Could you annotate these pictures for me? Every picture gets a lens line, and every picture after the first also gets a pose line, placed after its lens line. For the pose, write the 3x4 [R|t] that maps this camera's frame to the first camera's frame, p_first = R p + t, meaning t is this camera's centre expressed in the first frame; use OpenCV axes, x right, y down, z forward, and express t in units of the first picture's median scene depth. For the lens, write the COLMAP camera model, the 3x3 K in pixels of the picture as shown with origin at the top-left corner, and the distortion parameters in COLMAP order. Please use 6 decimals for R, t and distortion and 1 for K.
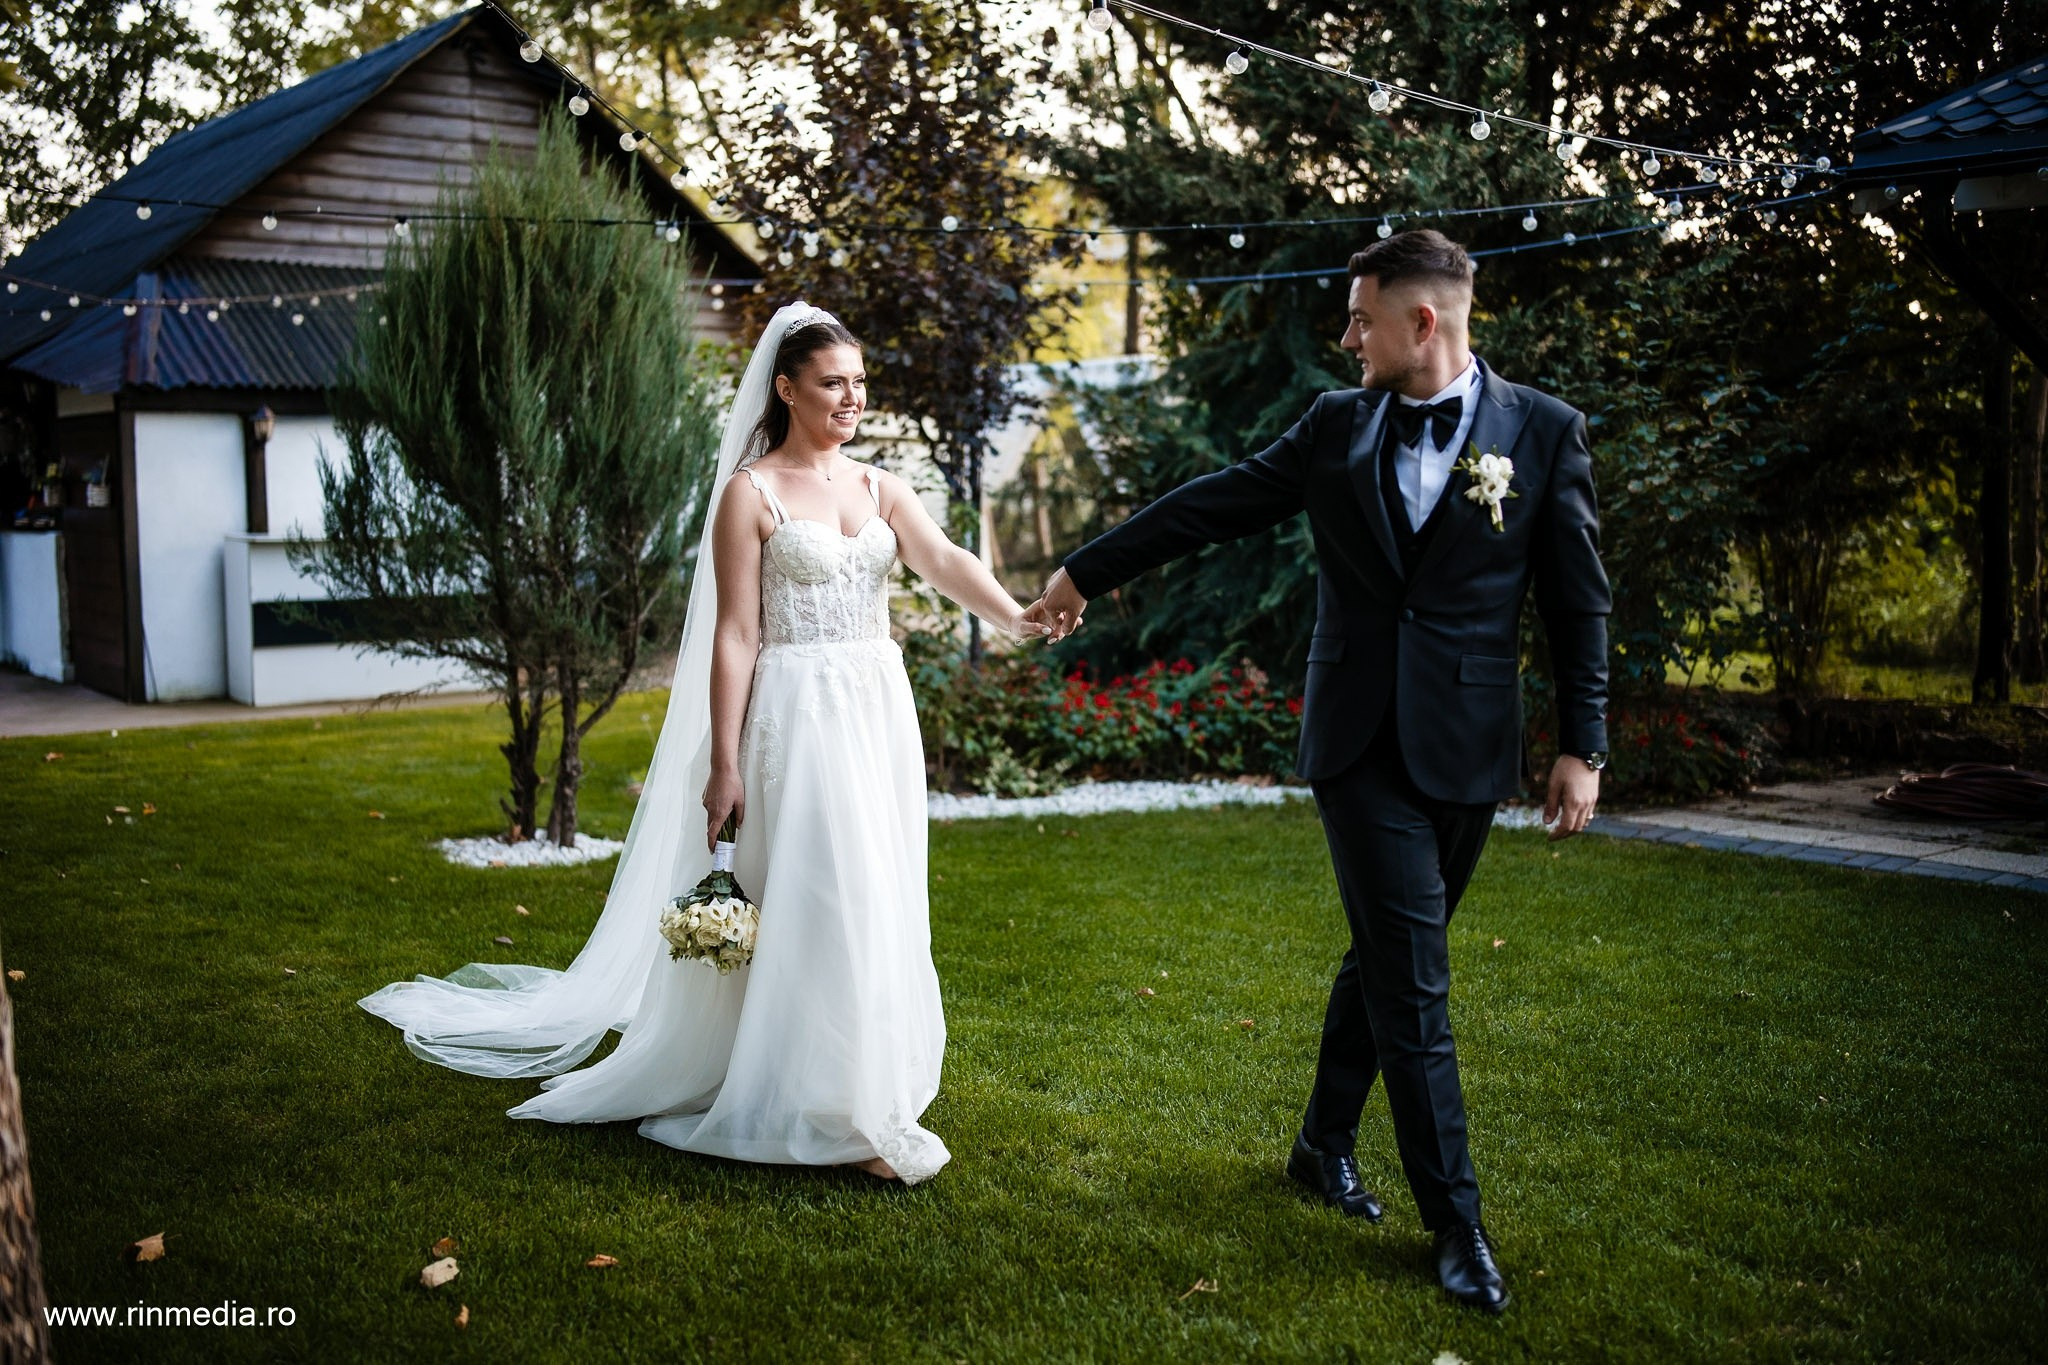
lens RADIAL K [[2101.5, 0, 1025.2], [0, 2101.5, 714.6], [0, 0, 1]] dist [-0.059127, 0.004441]
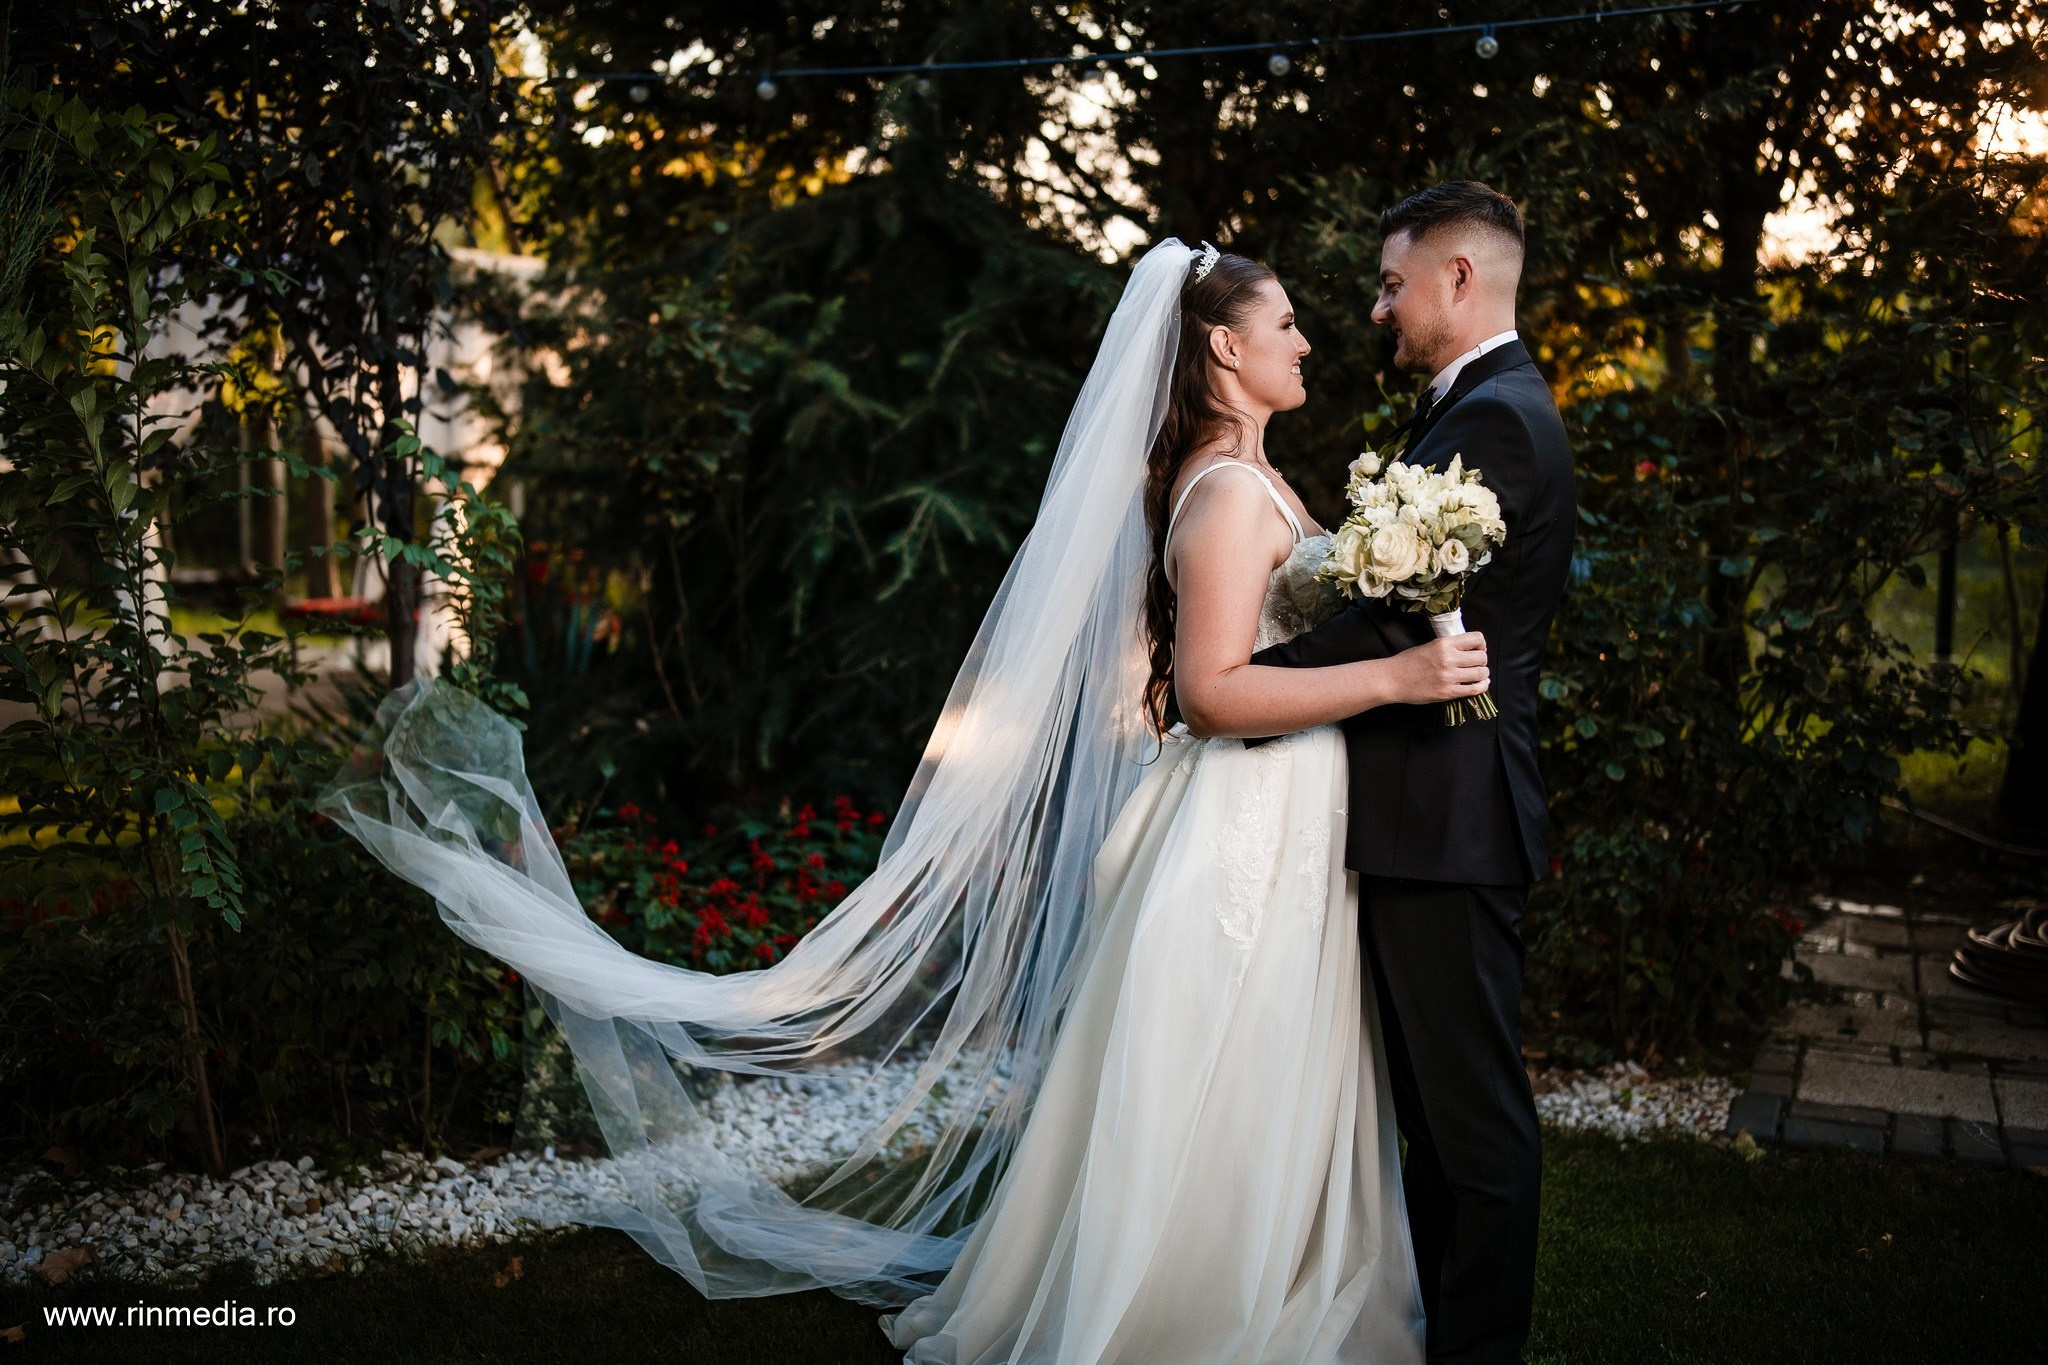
lens RADIAL K [[2101.5, 0, 1025.2], [0, 2101.5, 714.6], [0, 0, 1]] dist [-0.059127, 0.004441]
pose [[0.891459, -0.035076, 0.451742, -0.131751], [0.026083, 0.999318, 0.026120, -0.067117], [-0.452350, -0.011502, 0.891766, 0.602381]]
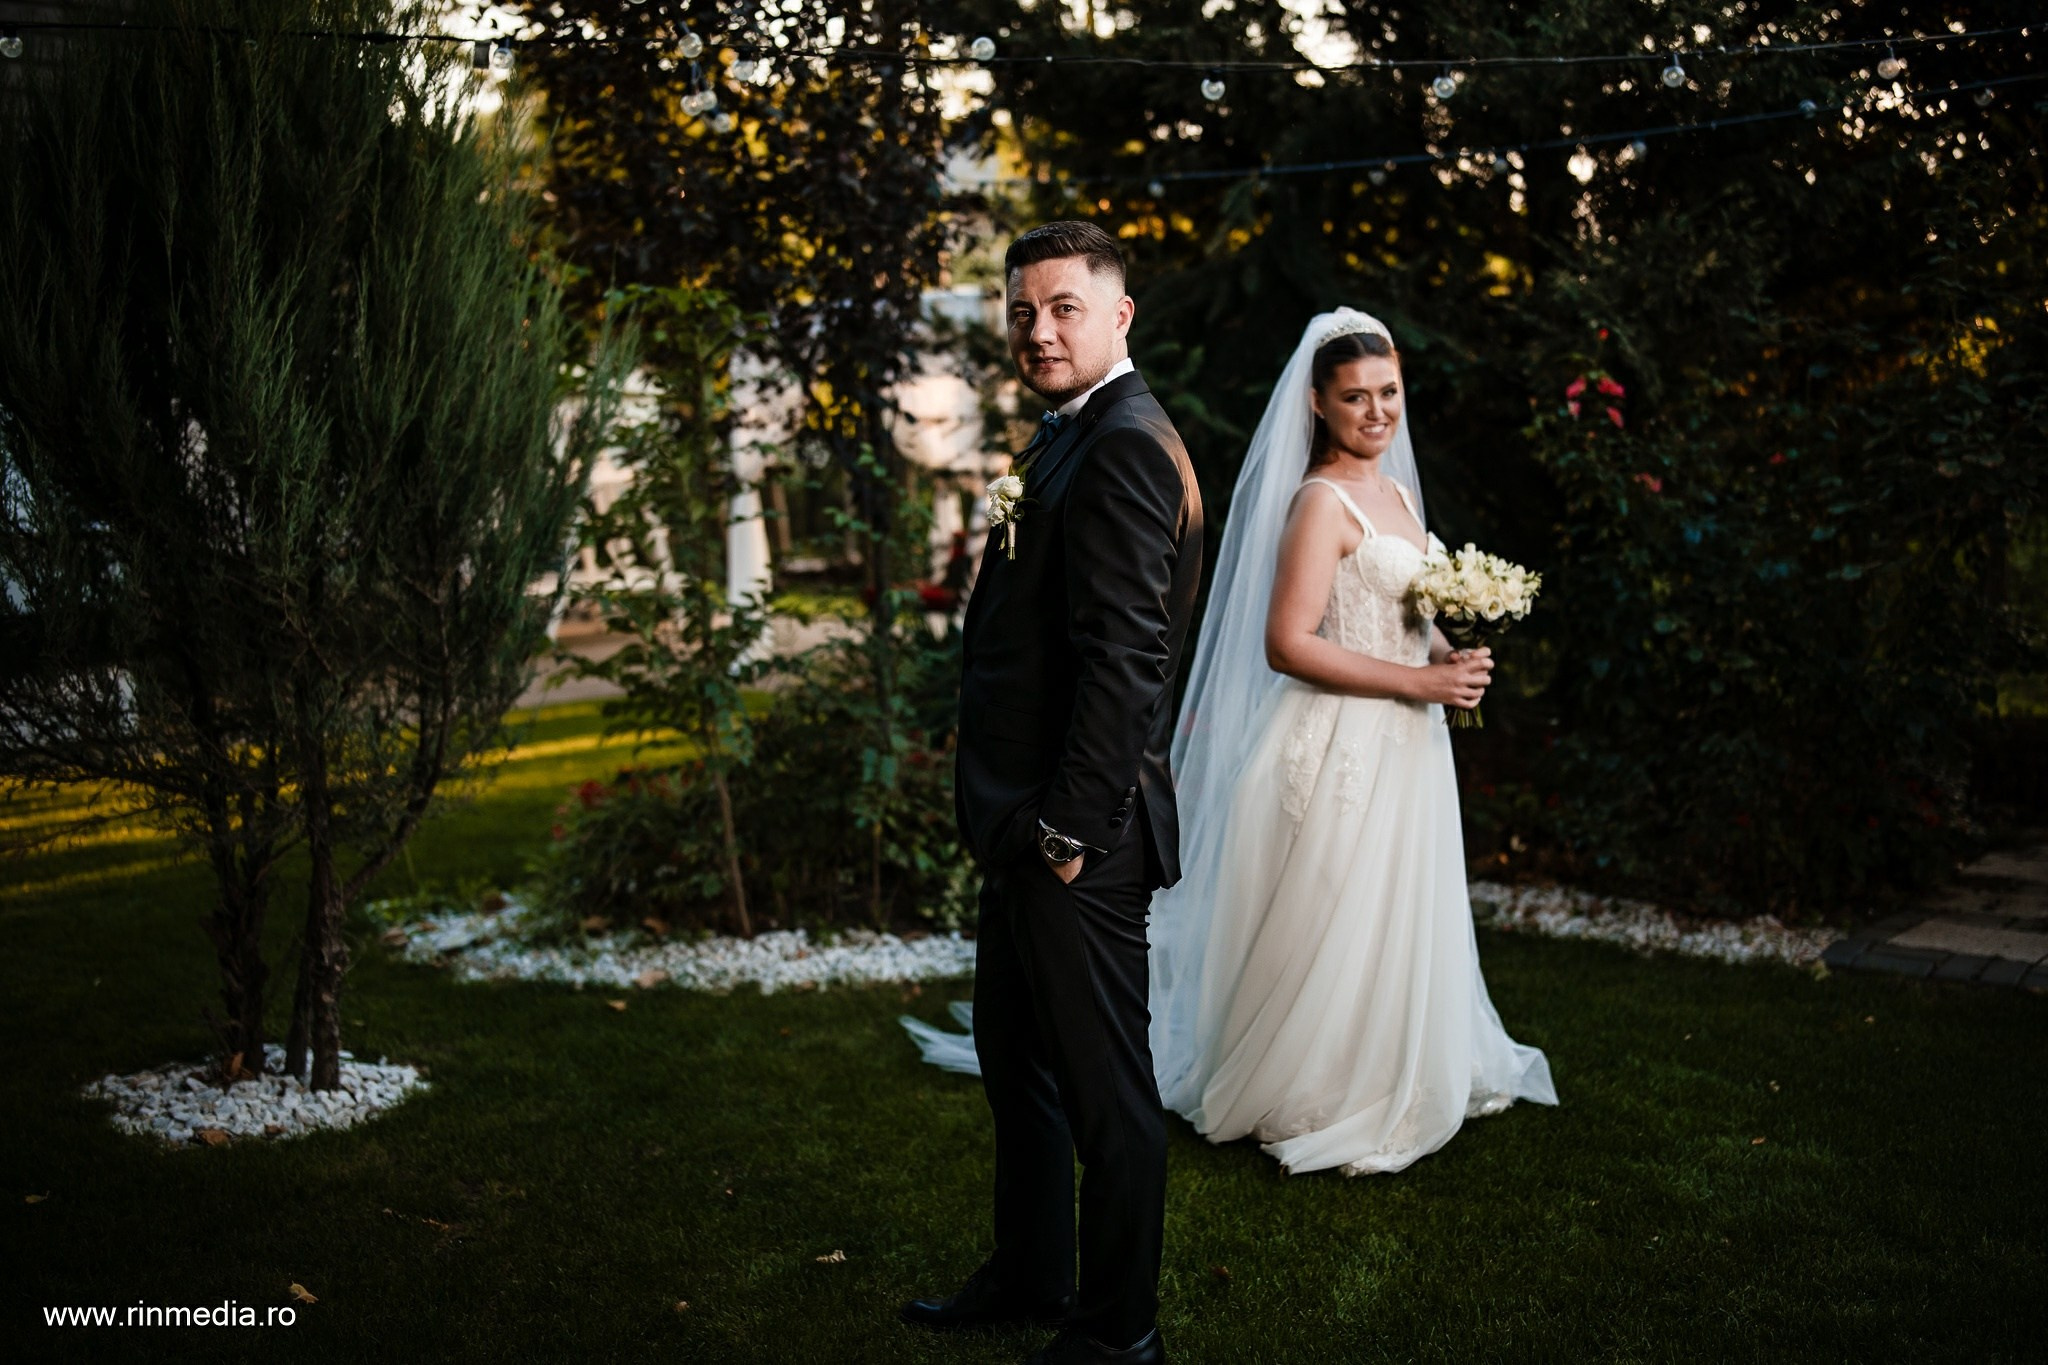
lens RADIAL K [[2141.6, 0, 1023.9], [0, 2141.6, 662.6], [0, 0, 1]] dist [-0.042587, 0.012161]
pose [[0.982867, -0.028299, 0.182131, -0.124945], [0.028822, 0.999585, -0.000227, -0.050759], [-0.182049, 0.005472, 0.983274, 0.348532]]
